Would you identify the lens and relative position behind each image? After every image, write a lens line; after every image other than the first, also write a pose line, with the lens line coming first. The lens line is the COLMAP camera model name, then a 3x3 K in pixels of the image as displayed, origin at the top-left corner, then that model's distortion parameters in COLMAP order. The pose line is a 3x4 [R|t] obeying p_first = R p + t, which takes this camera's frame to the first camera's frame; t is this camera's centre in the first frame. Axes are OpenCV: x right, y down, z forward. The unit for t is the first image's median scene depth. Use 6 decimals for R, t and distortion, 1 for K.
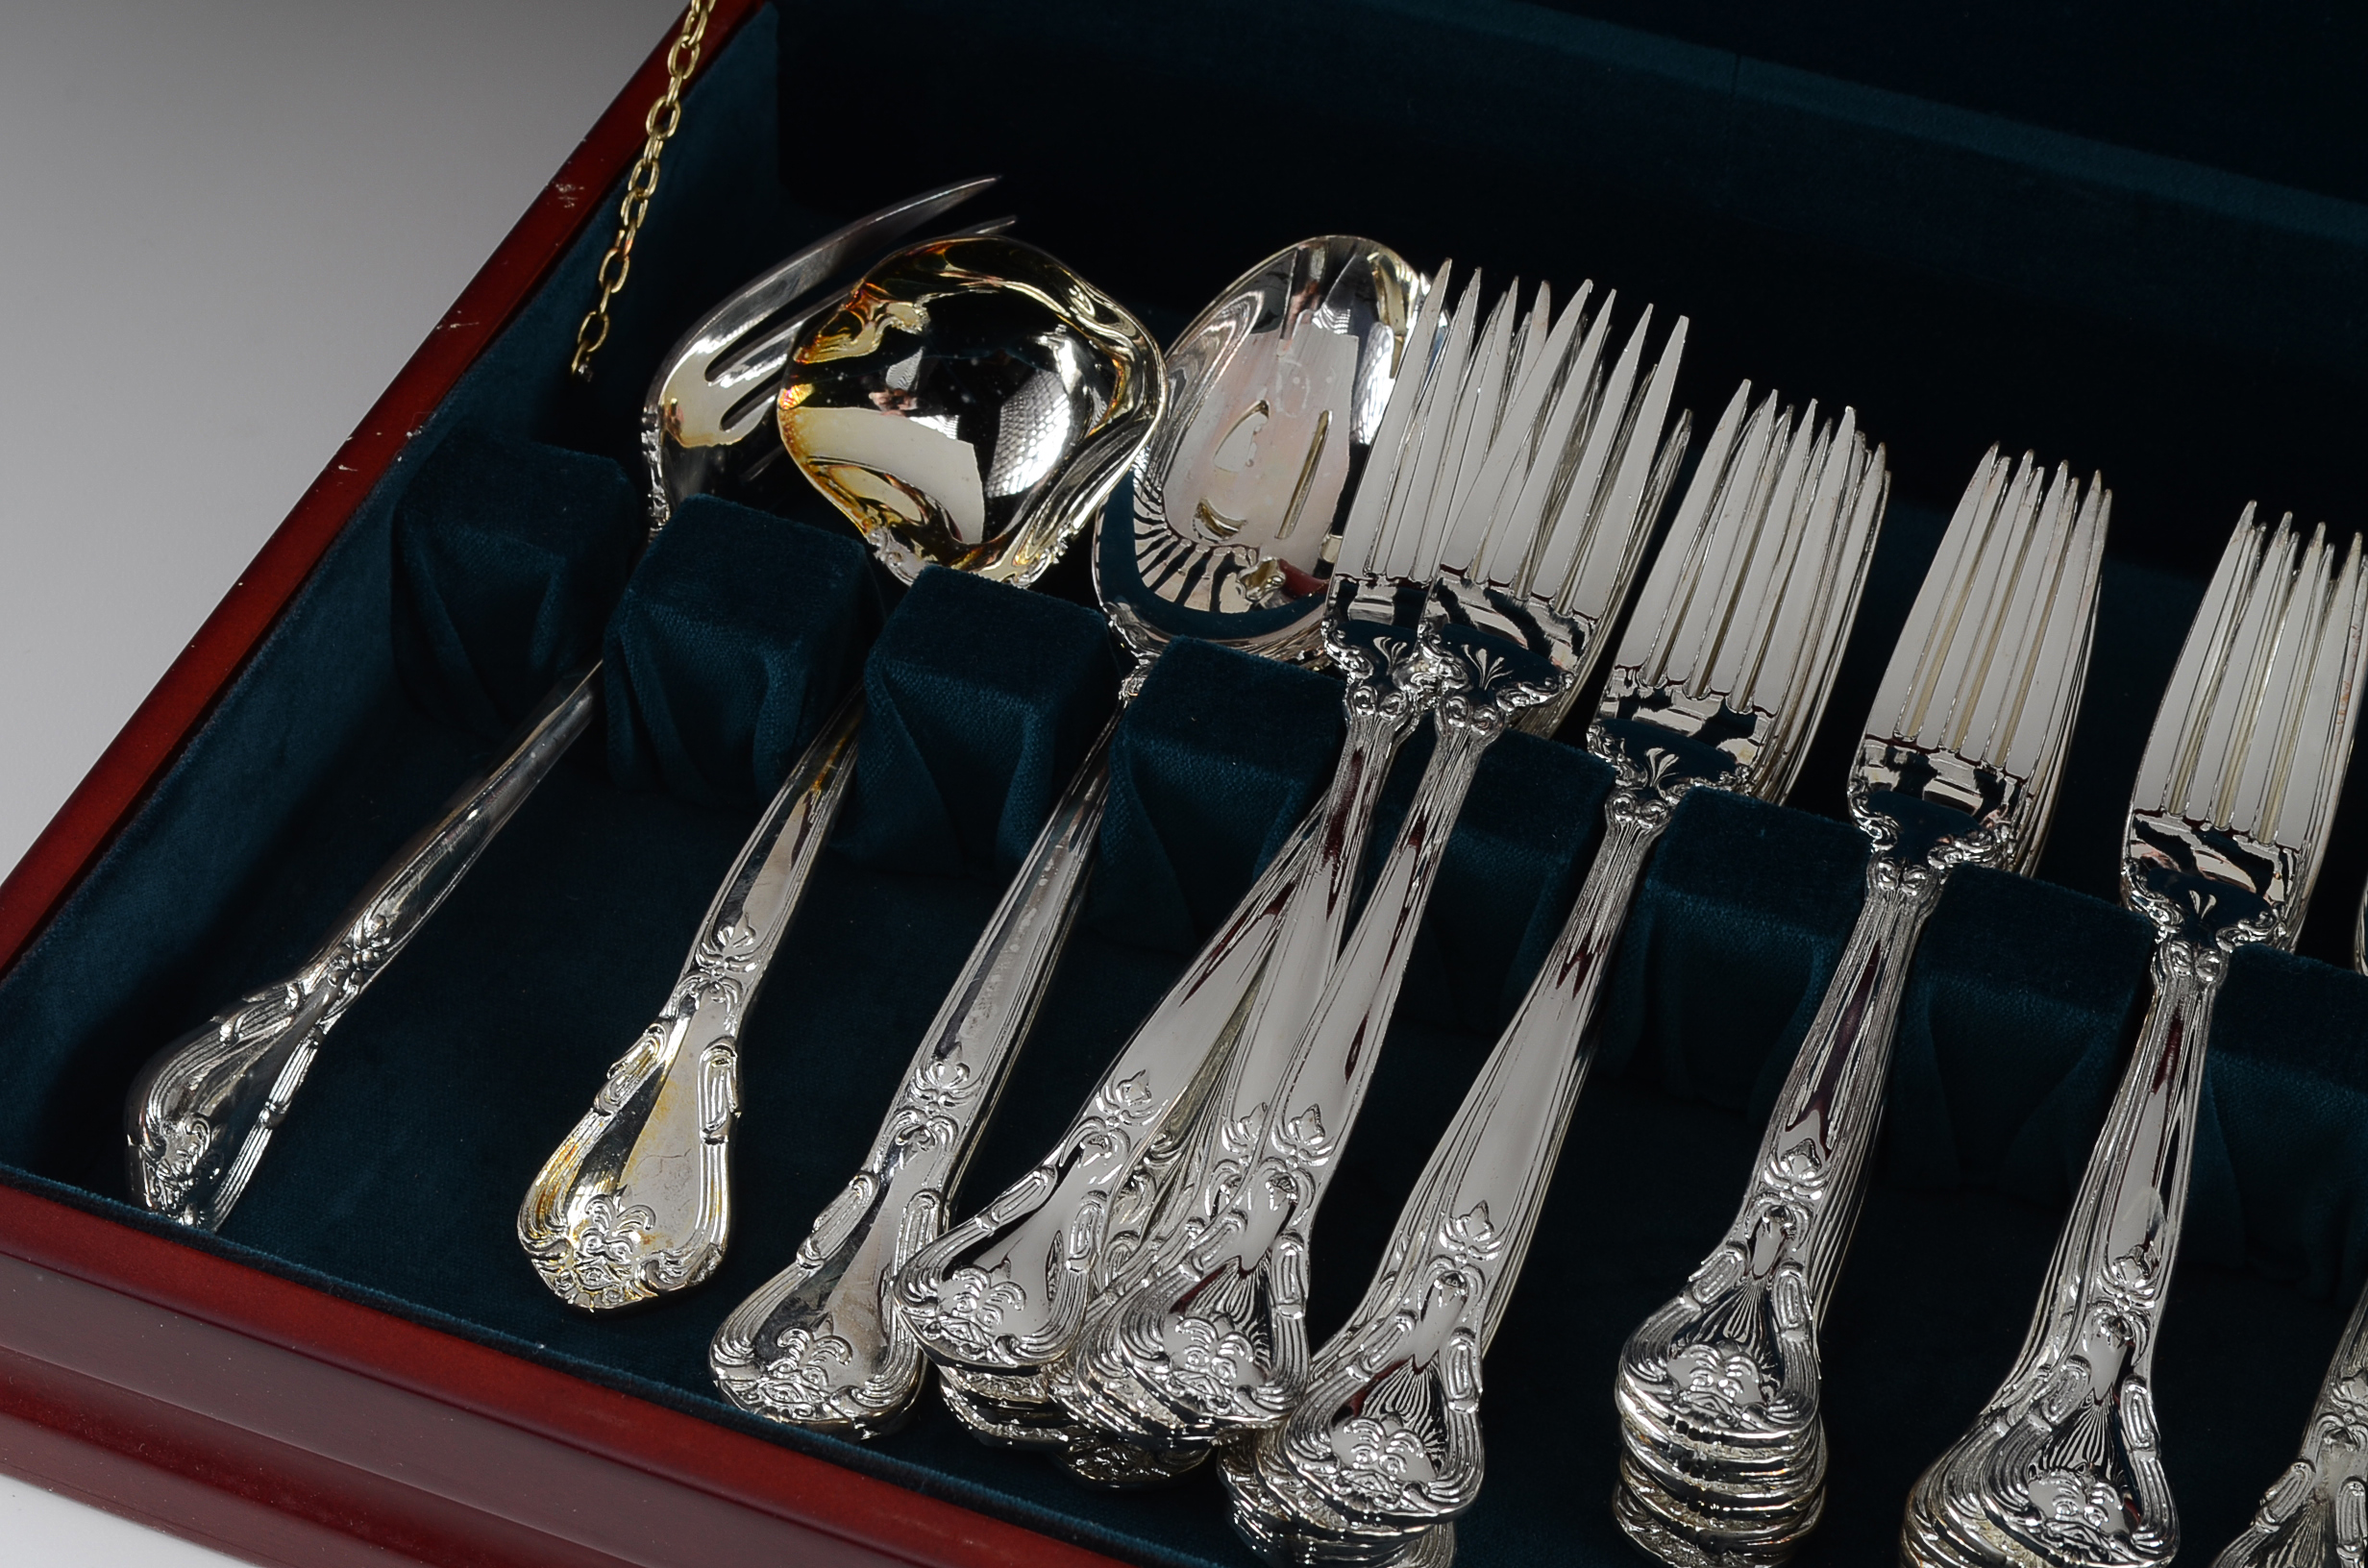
lens RADIAL K [[4955.4, 0, 1184.1], [0, 4955.4, 789.1], [0, 0, 1]] dist [0.038255, 0.000000]
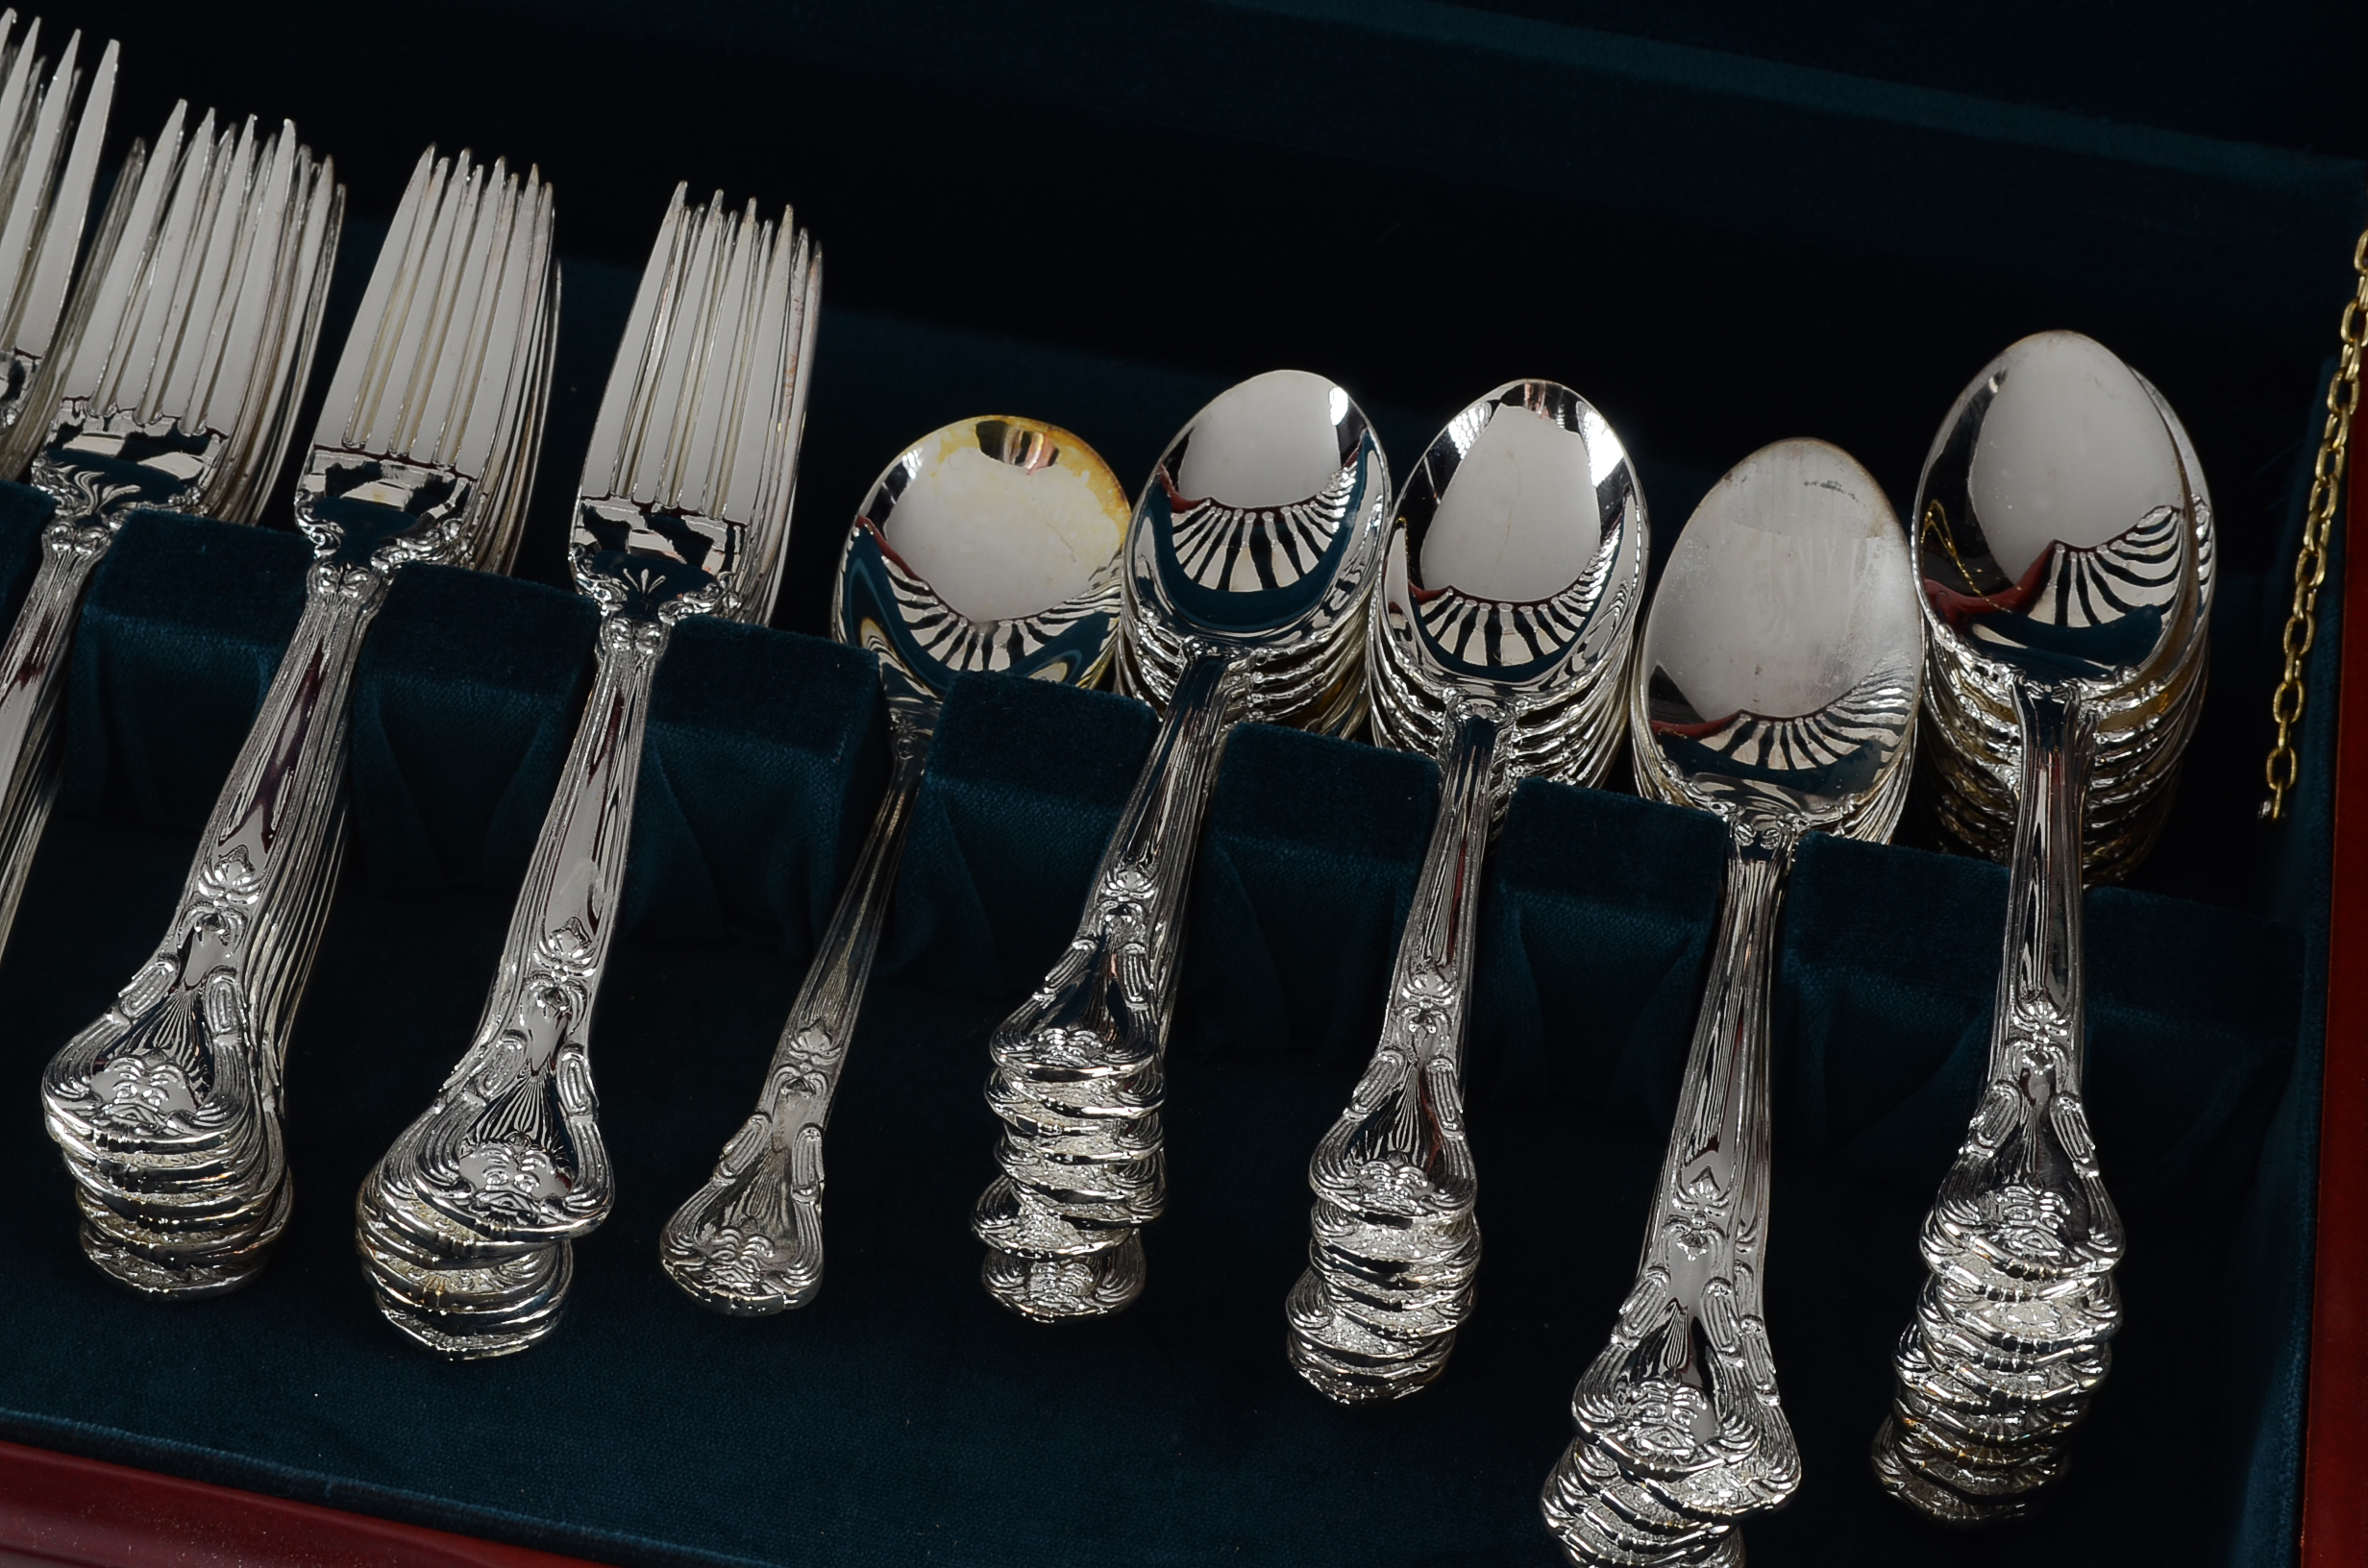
lens RADIAL K [[4955.4, 0, 1184.6], [0, 4955.4, 780.0], [0, 0, 1]] dist [0.038255, 0.000000]
pose [[0.980172, -0.092680, 0.175138, 0.134459], [0.088837, 0.995604, 0.029674, 0.043794], [-0.177119, -0.013527, 0.984097, -0.007126]]
